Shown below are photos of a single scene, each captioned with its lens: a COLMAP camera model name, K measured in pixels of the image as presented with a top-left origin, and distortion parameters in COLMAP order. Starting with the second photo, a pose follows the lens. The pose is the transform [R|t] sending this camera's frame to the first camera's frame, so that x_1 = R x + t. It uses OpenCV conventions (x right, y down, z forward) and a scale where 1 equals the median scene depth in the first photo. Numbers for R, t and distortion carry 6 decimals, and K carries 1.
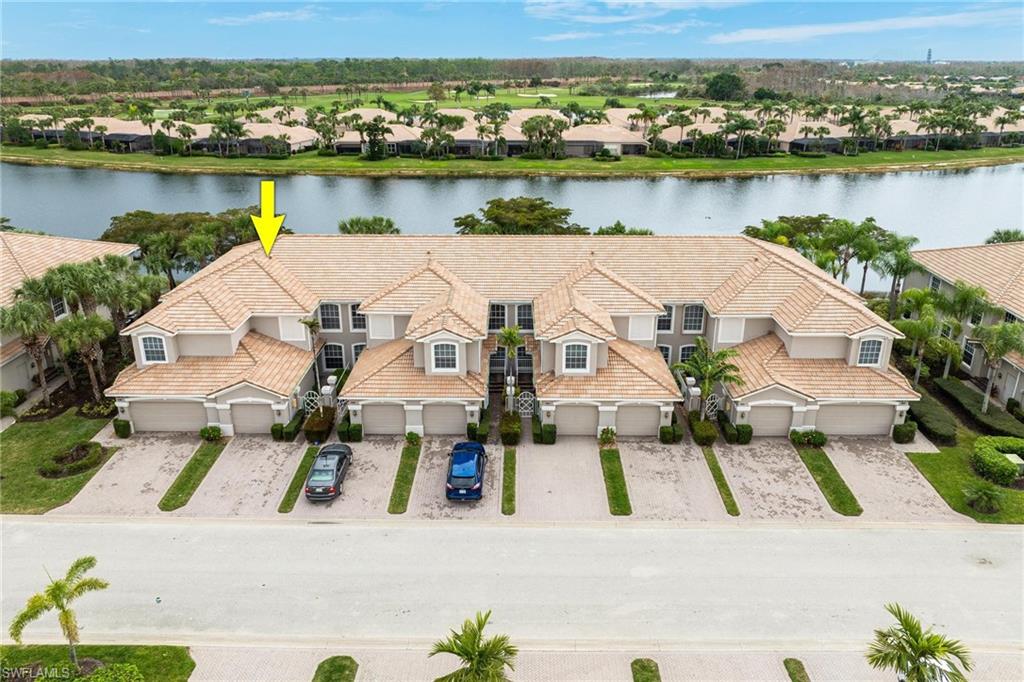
lens RADIAL K [[723.9, 0, 522.7], [0, 723.9, 311.8], [0, 0, 1]] dist [-0.028195, 0.005172]
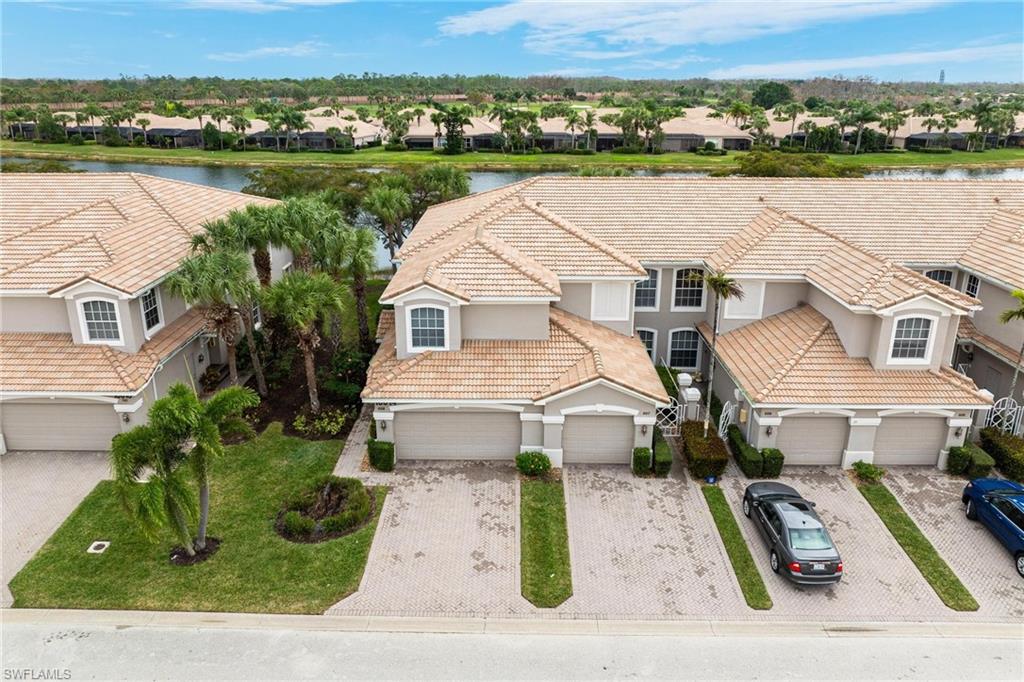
lens RADIAL K [[723.9, 0, 507.5], [0, 723.9, 320.7], [0, 0, 1]] dist [-0.028195, 0.005172]
pose [[0.999944, 0.002829, -0.010188, -0.125895], [-0.003066, 0.999723, -0.023337, 0.017369], [0.010119, 0.023367, 0.999676, 0.107238]]
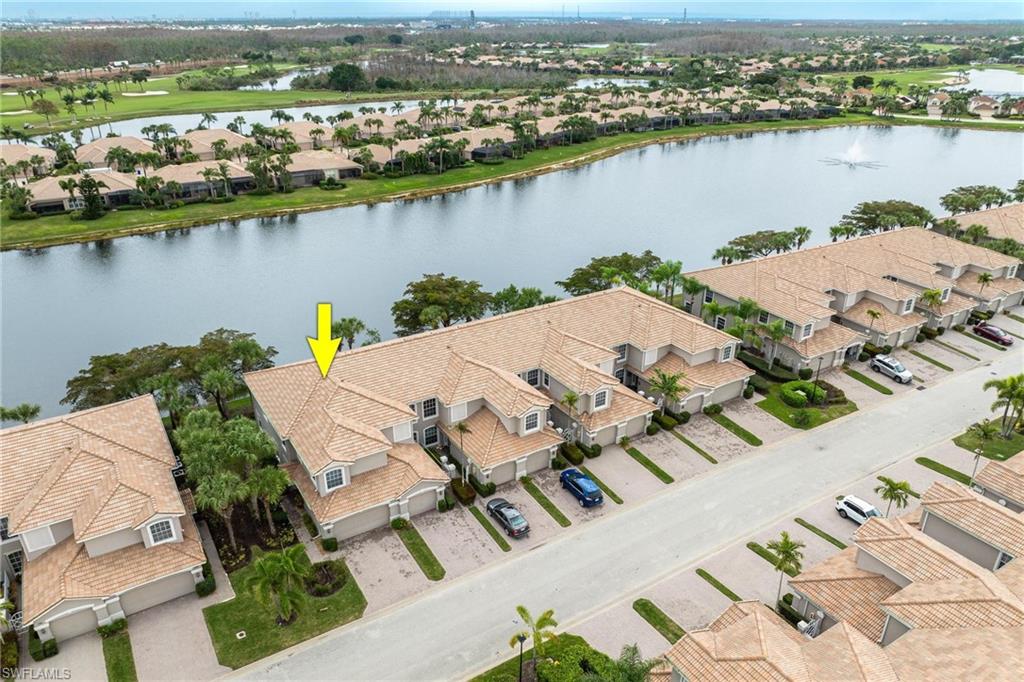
lens RADIAL K [[723.9, 0, 514.9], [0, 723.9, 347.7], [0, 0, 1]] dist [-0.028195, 0.005172]
pose [[0.842566, -0.225901, 0.488929, -0.235888], [0.174948, 0.973355, 0.148234, -0.089378], [-0.509388, -0.039360, 0.859636, -0.076281]]
